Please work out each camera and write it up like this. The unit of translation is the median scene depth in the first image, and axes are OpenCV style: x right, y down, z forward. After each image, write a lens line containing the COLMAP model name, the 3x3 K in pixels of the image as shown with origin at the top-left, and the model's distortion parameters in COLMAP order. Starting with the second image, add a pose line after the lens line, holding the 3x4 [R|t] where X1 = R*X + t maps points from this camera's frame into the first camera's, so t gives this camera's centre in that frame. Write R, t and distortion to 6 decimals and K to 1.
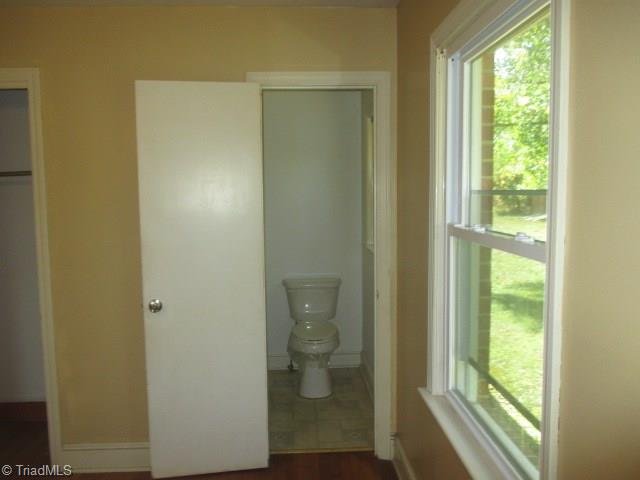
lens RADIAL K [[539.2, 0, 318.3], [0, 539.2, 240.0], [0, 0, 1]] dist [-0.024235, 0.005739]
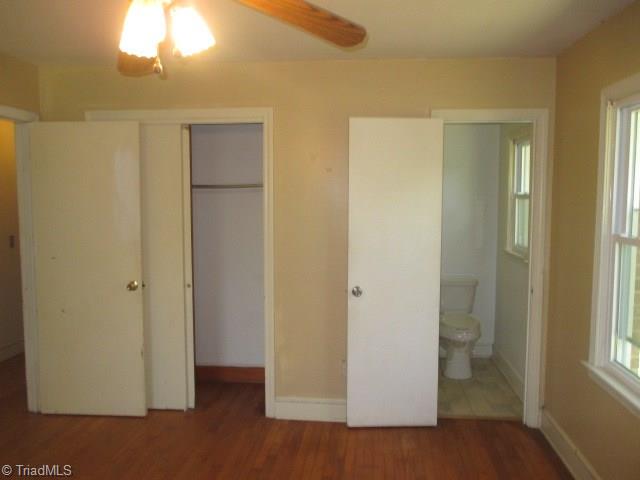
lens RADIAL K [[539.2, 0, 322.6], [0, 539.2, 239.3], [0, 0, 1]] dist [-0.024235, 0.005739]
pose [[0.990138, 0.029303, -0.136998, -0.196724], [-0.030991, 0.999468, -0.010206, 0.012813], [0.136626, 0.014351, 0.990519, -0.273357]]
